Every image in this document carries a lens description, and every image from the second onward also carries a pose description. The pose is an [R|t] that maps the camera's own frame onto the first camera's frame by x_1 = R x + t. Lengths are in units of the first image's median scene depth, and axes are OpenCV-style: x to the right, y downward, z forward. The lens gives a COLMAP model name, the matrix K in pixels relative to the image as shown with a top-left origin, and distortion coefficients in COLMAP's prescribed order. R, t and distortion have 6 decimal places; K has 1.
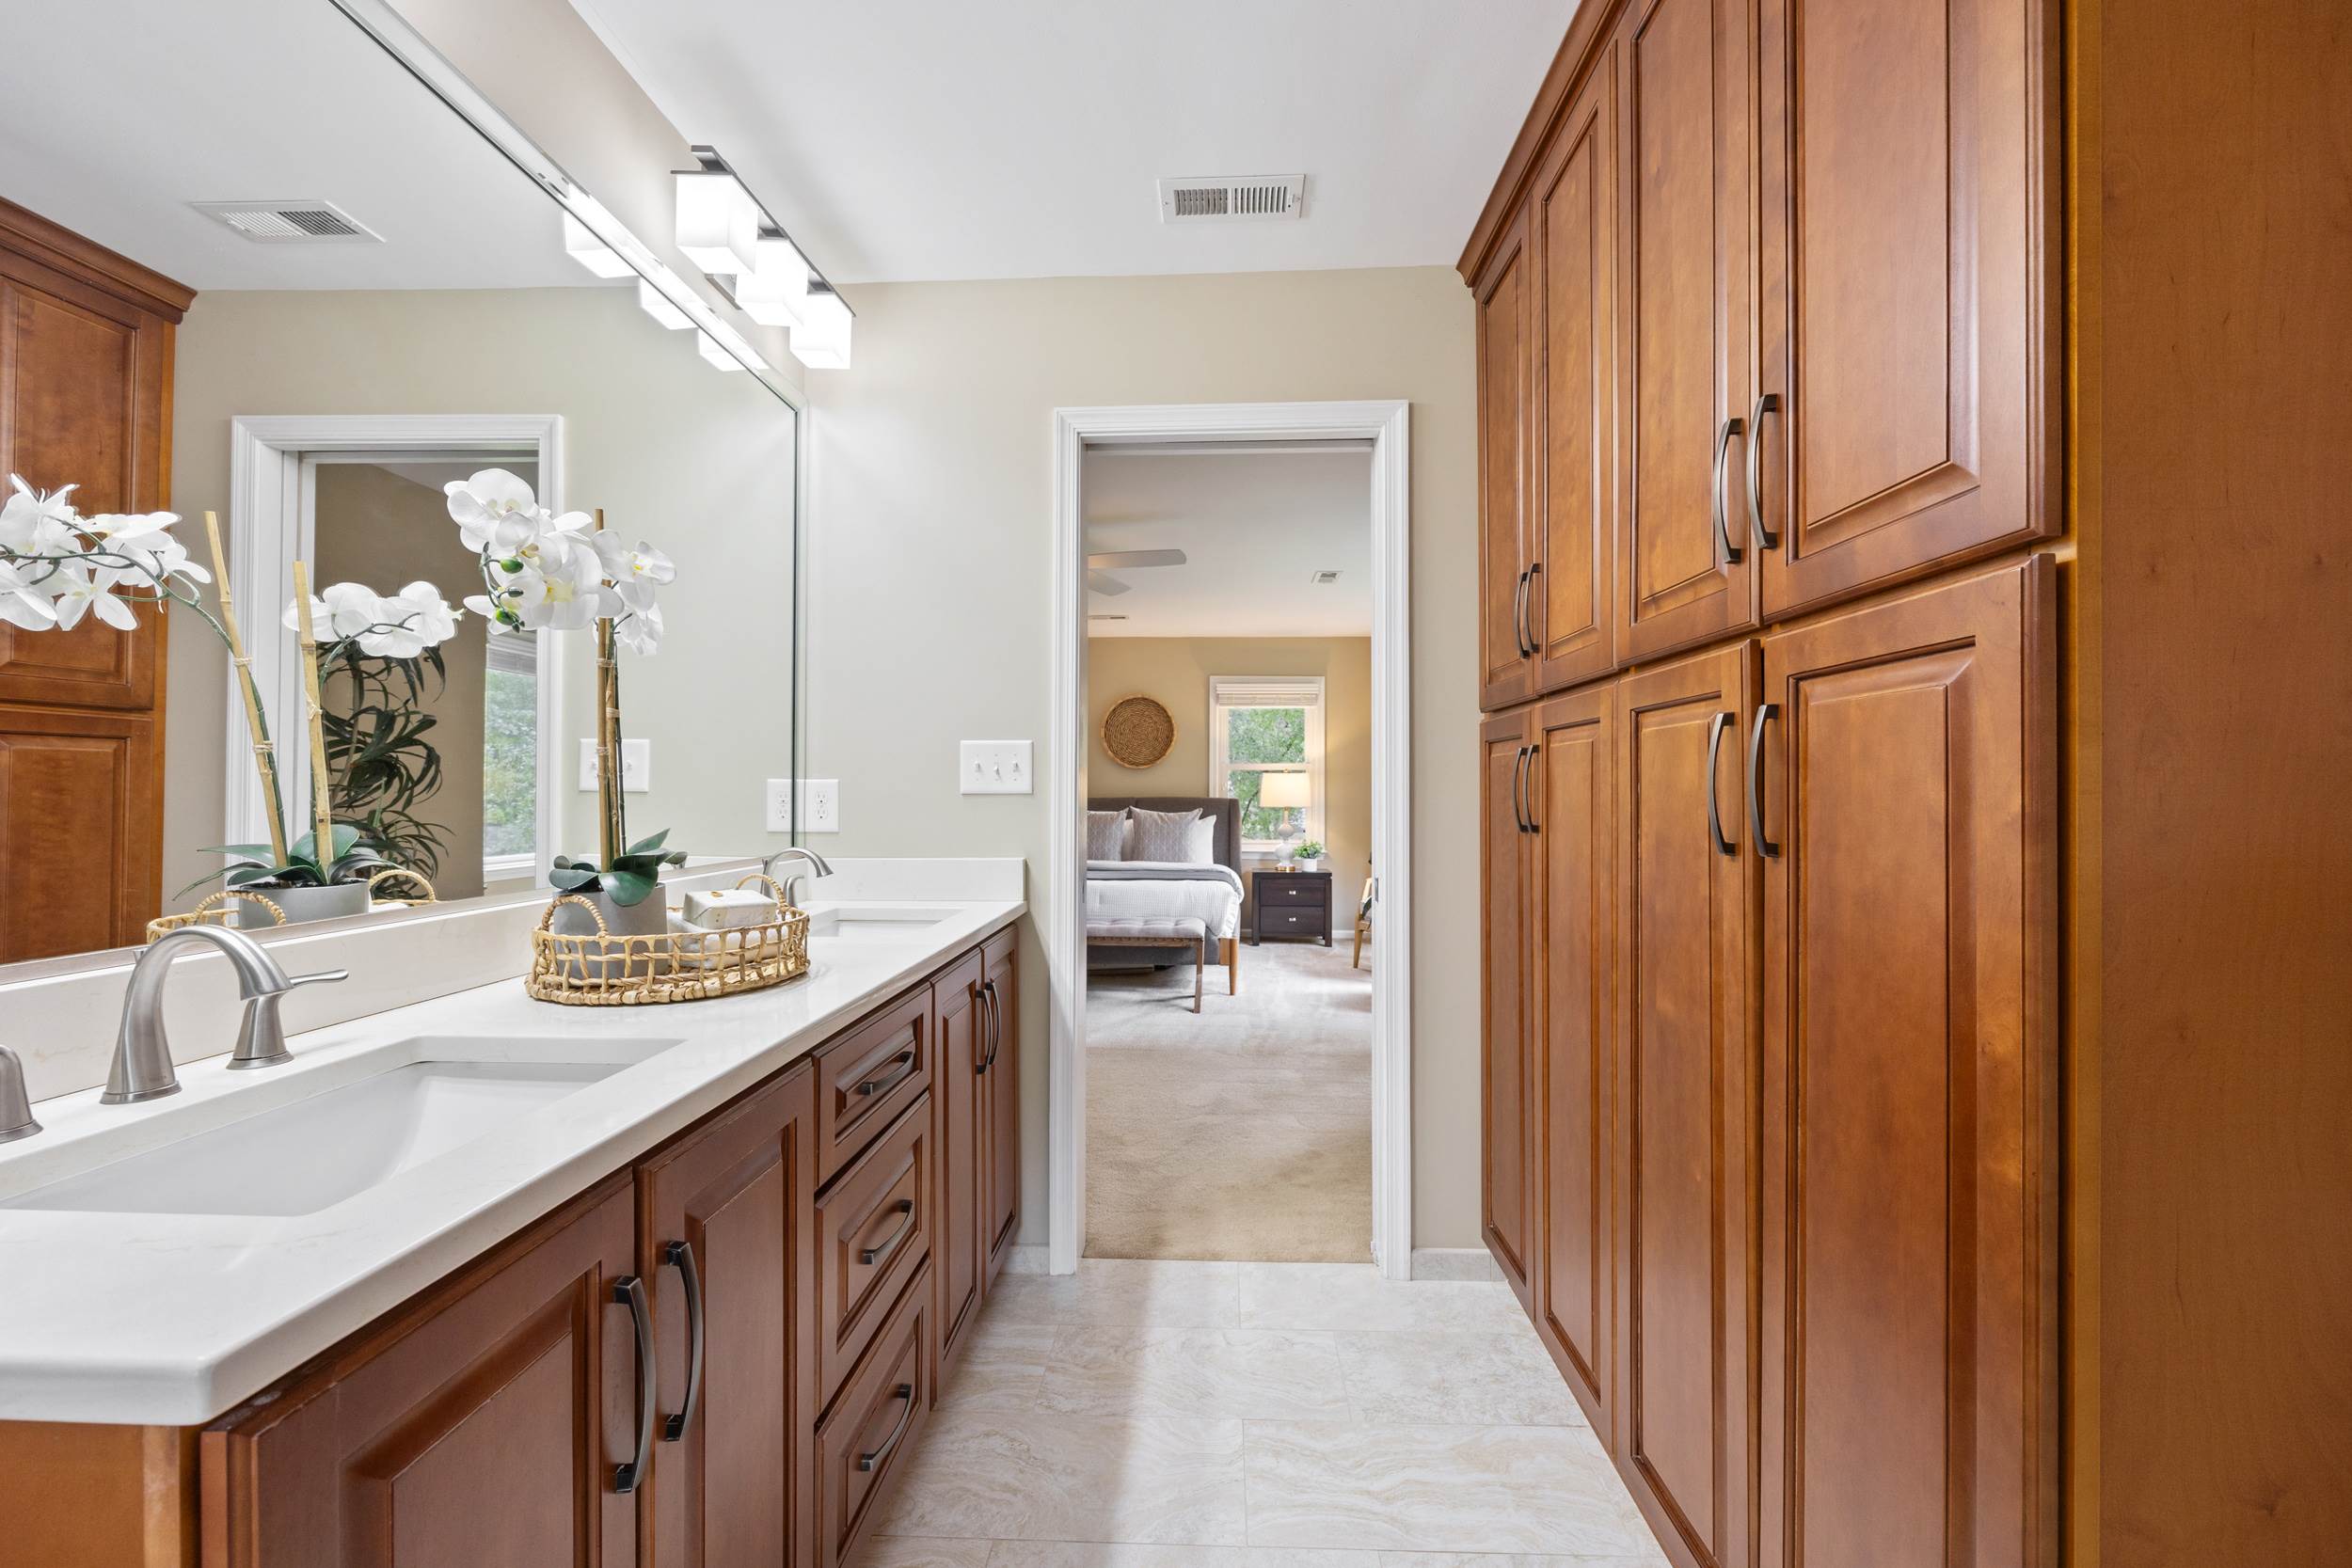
lens RADIAL K [[904.0, 0, 1181.5], [0, 904.0, 789.5], [0, 0, 1]] dist [-0.010505, -0.000489]
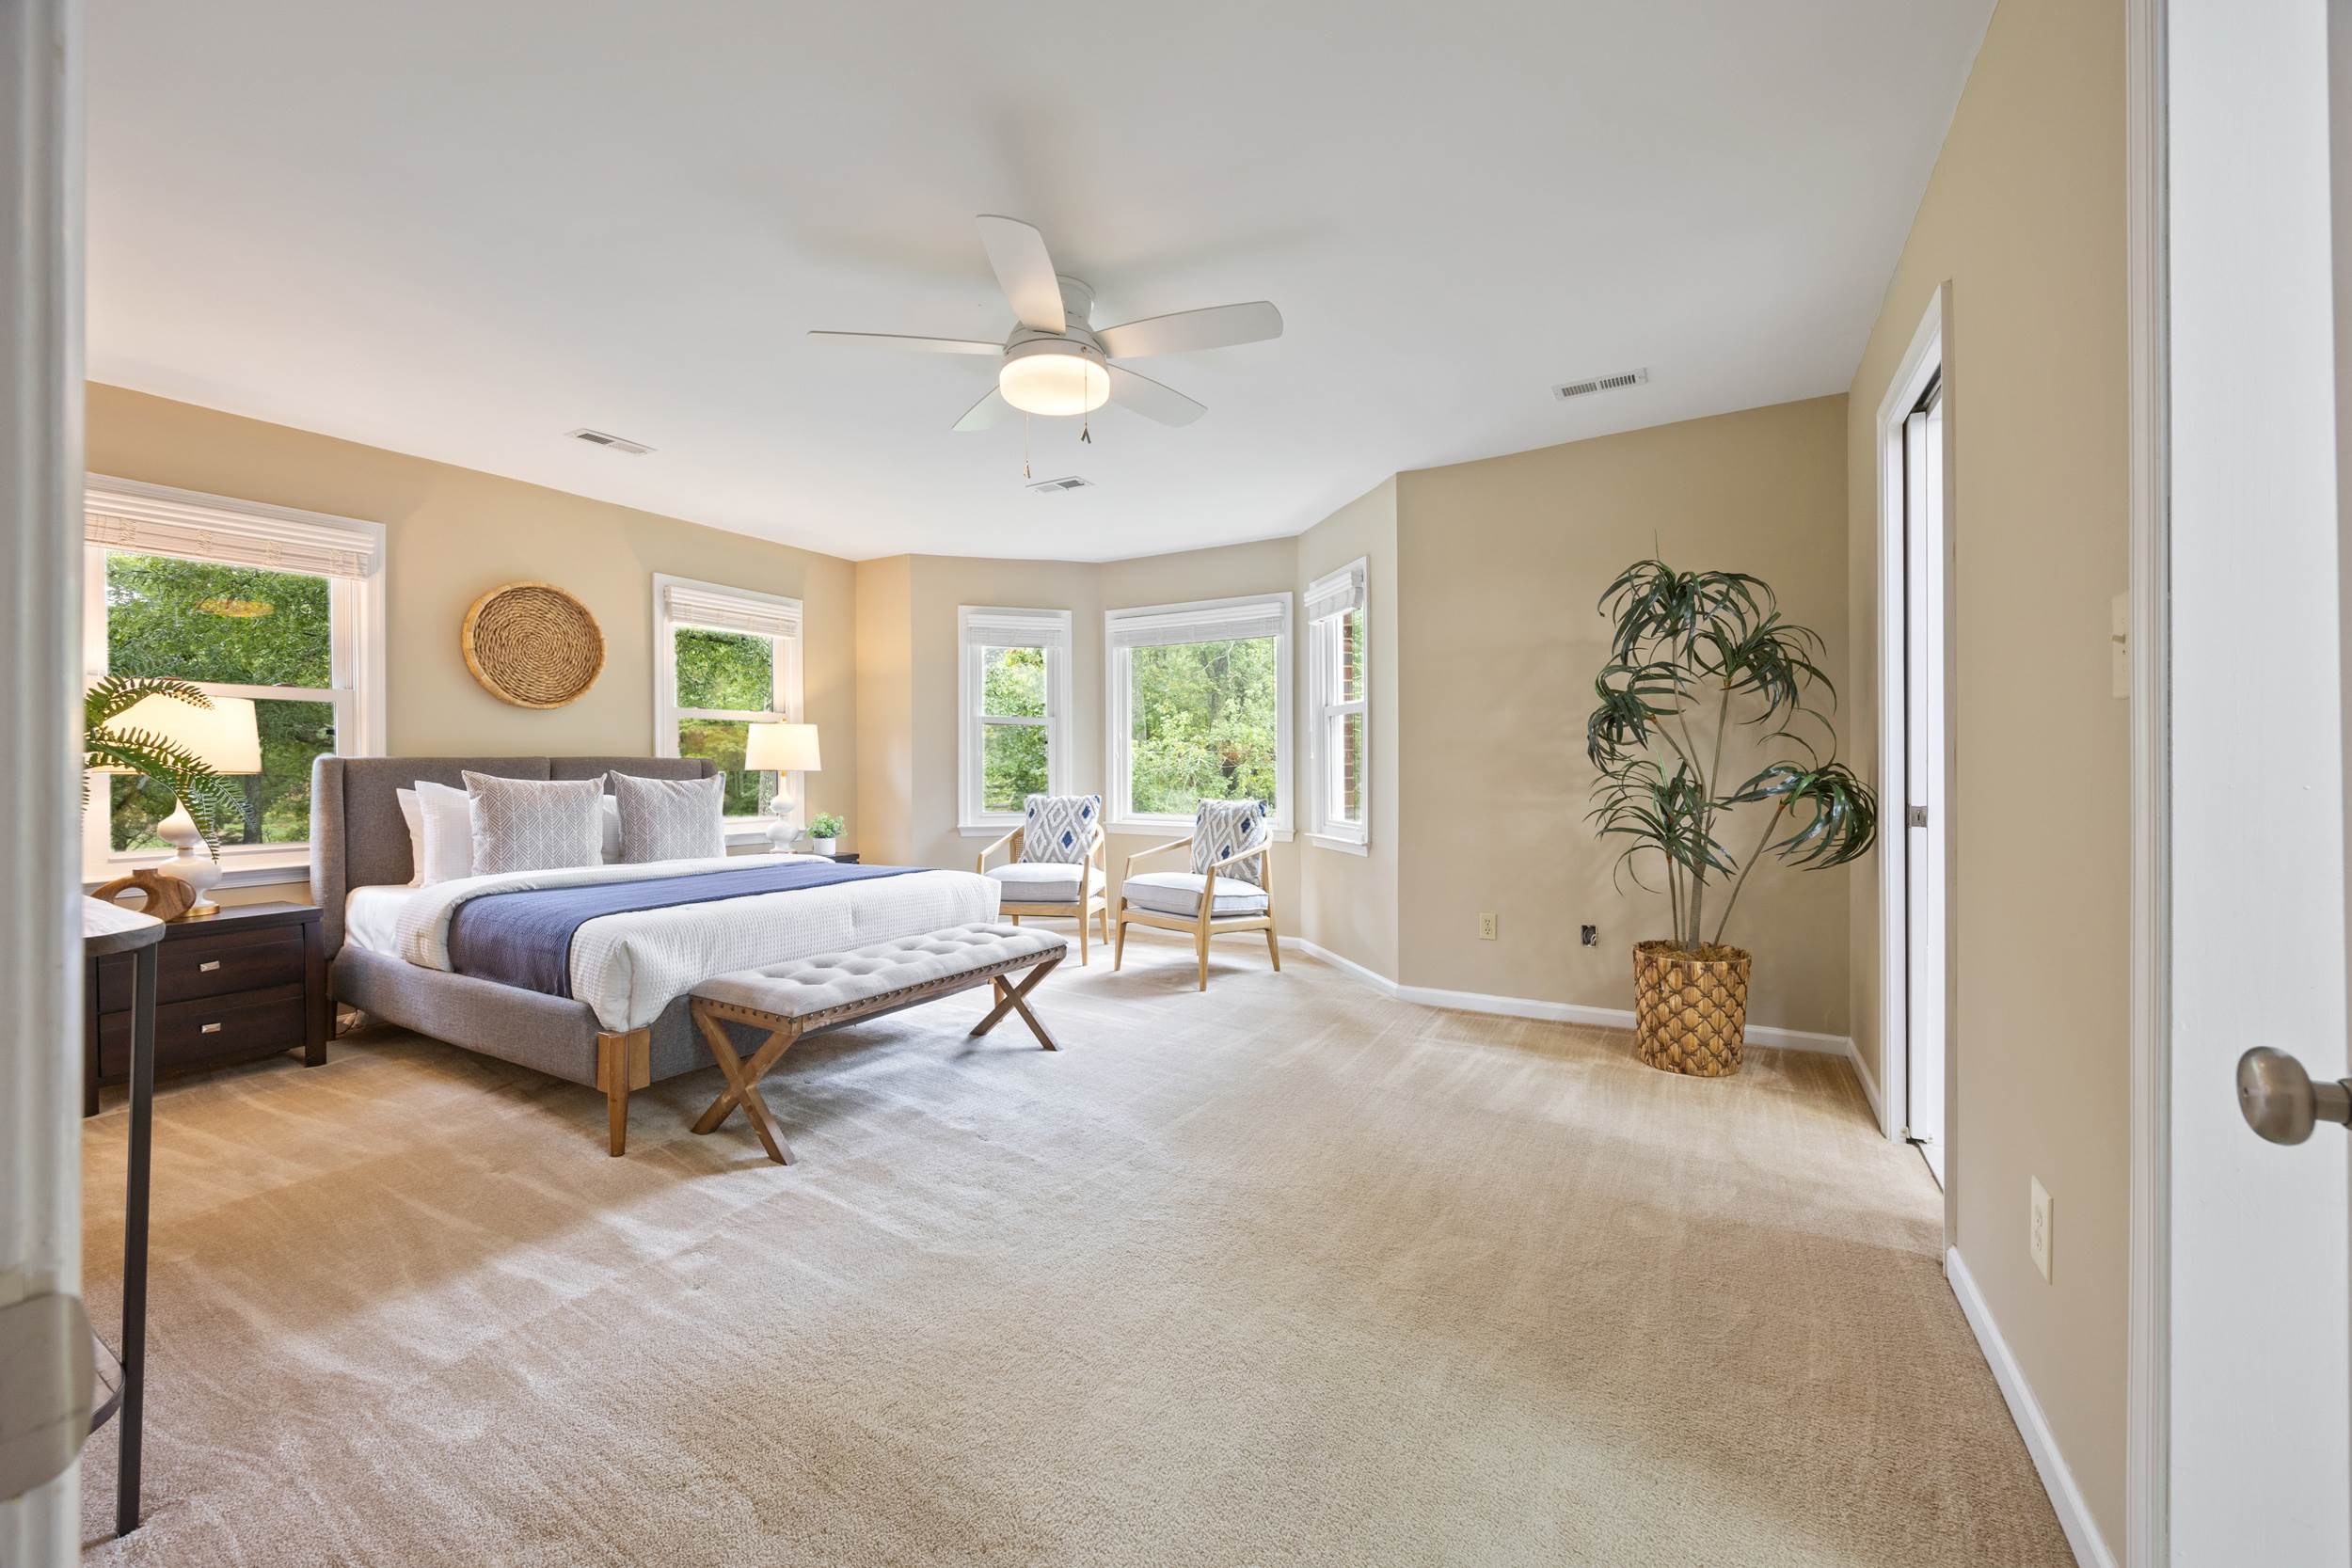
lens RADIAL K [[904.0, 0, 1175.2], [0, 904.0, 762.5], [0, 0, 1]] dist [-0.010505, -0.000489]
pose [[0.455876, -0.002207, 0.890040, -1.158525], [-0.003795, 0.999983, 0.004424, 0.023828], [-0.890035, -0.005395, 0.455860, 1.134583]]
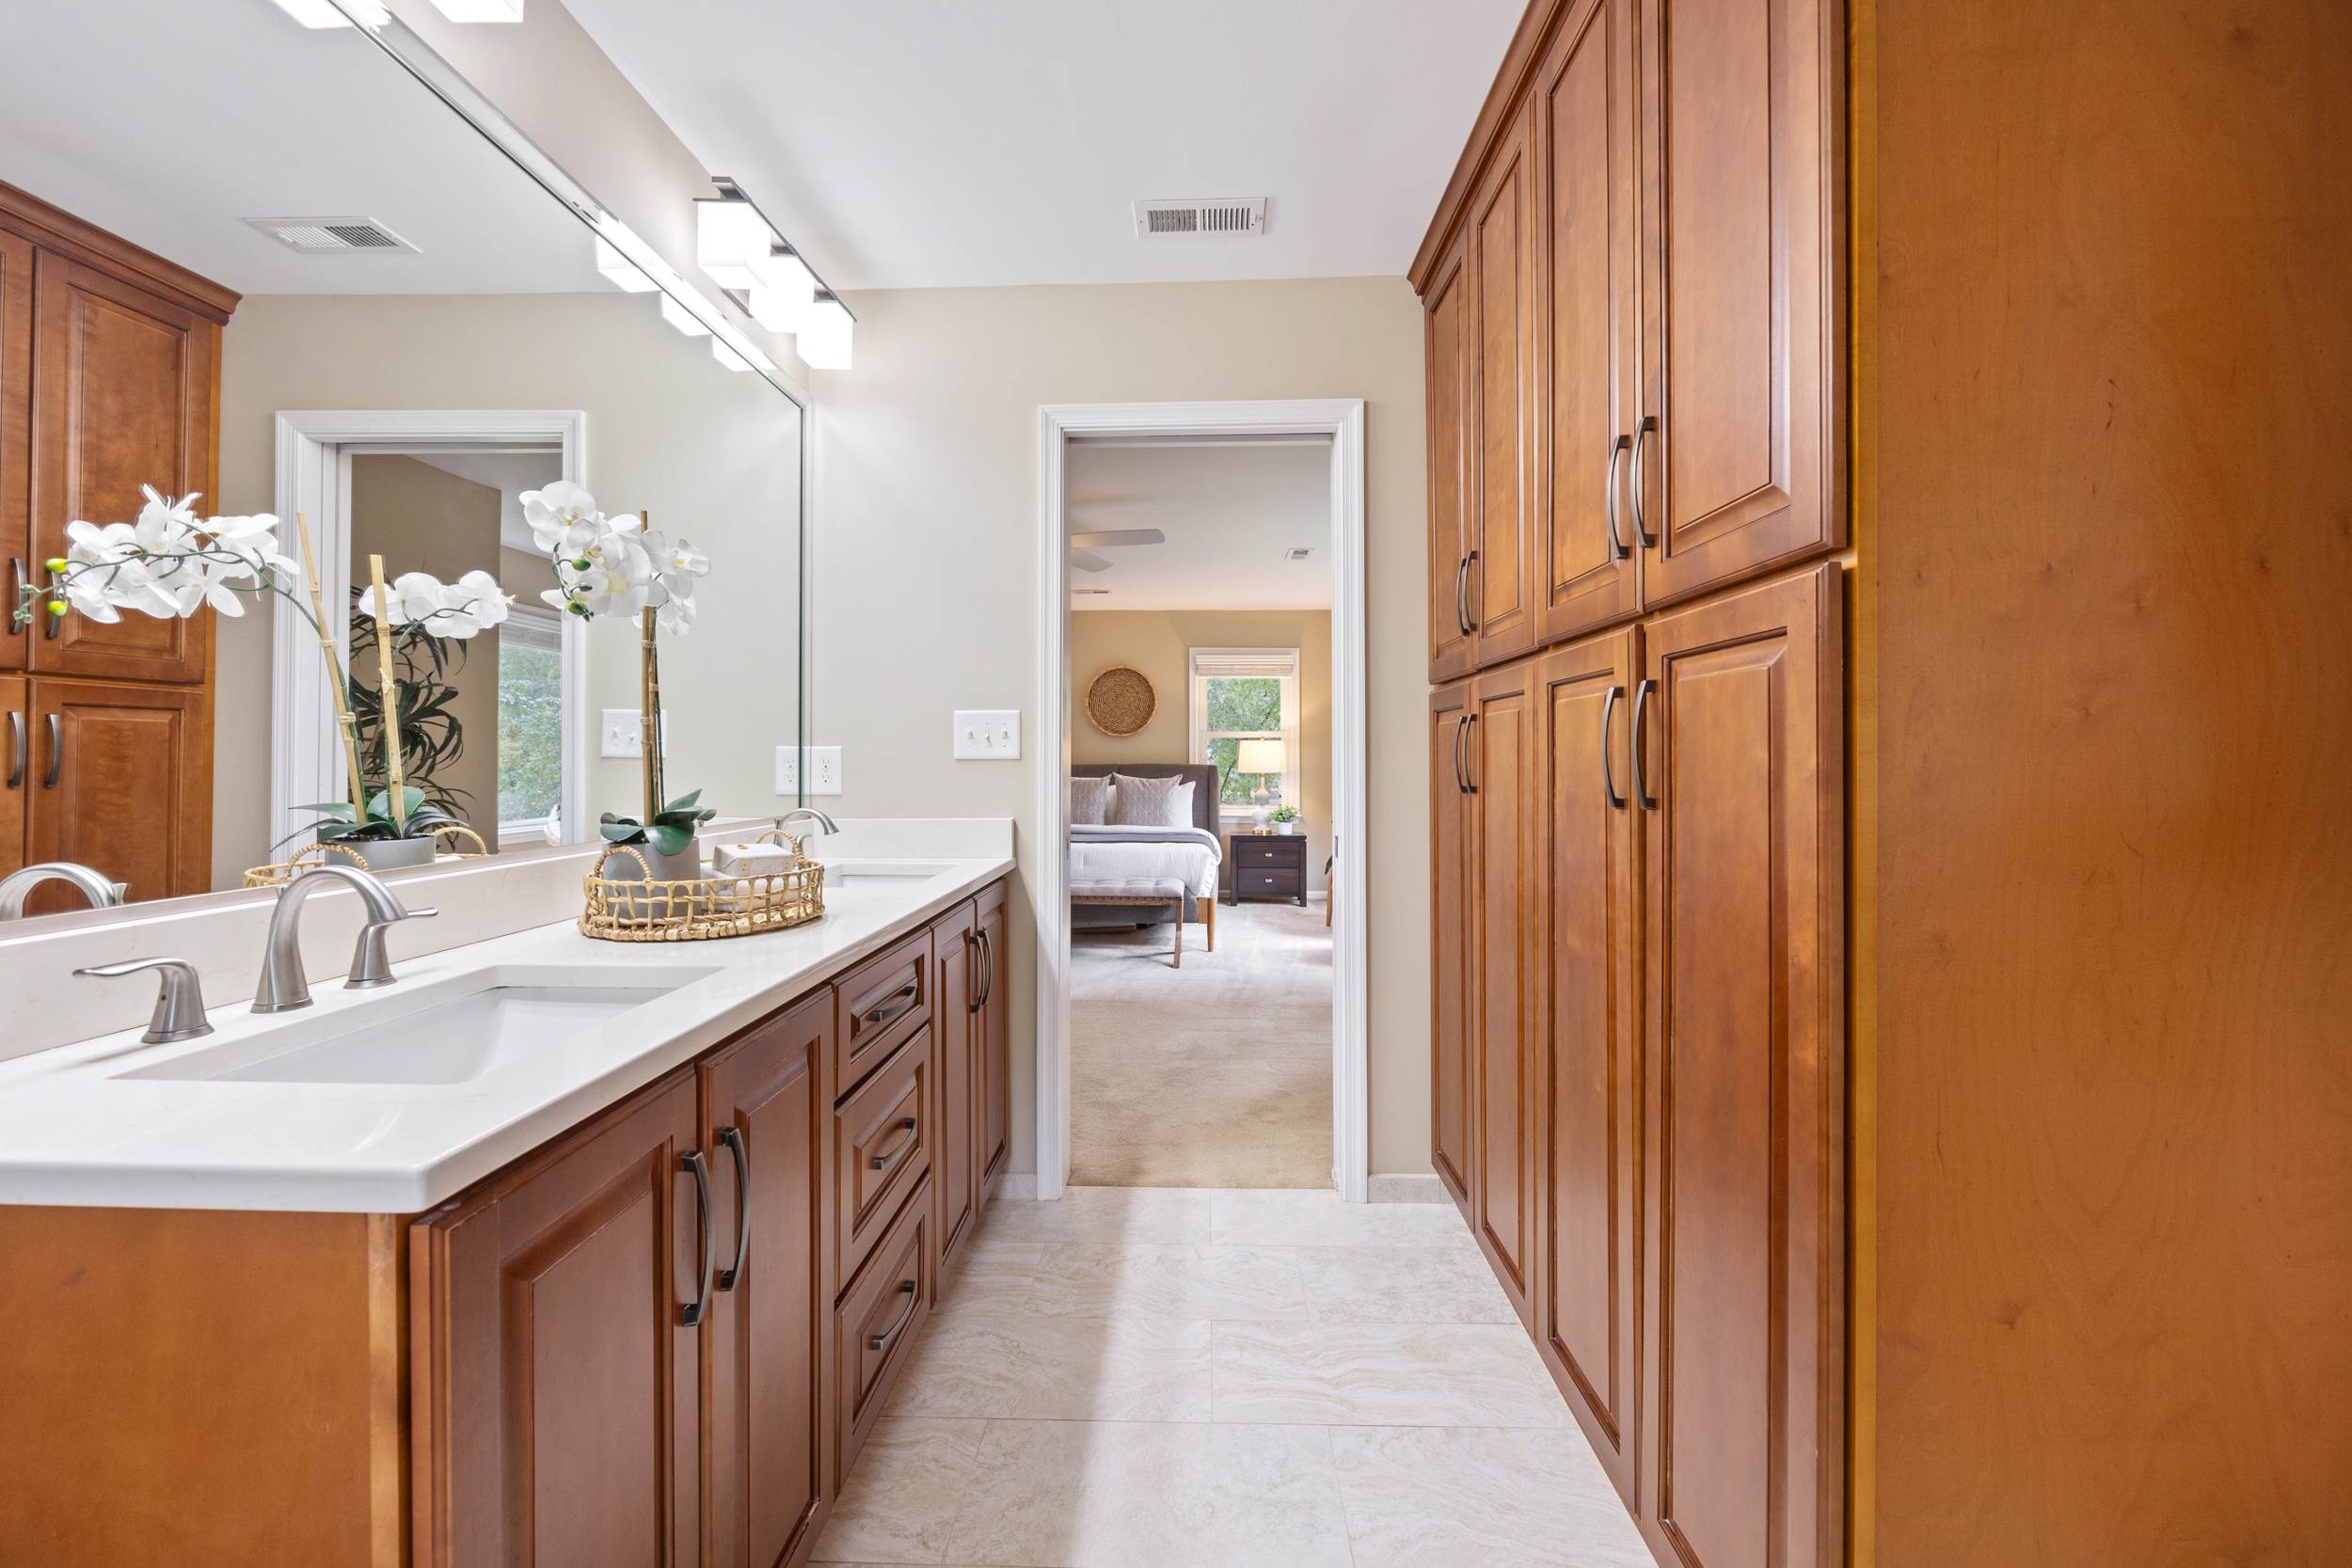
lens RADIAL K [[904.0, 0, 1178.2], [0, 904.0, 764.5], [0, 0, 1]] dist [-0.010505, -0.000489]
pose [[0.999926, -0.001914, 0.012010, 0.017382], [0.001828, 0.999972, 0.007237, 0.004482], [-0.012023, -0.007215, 0.999902, -0.125273]]
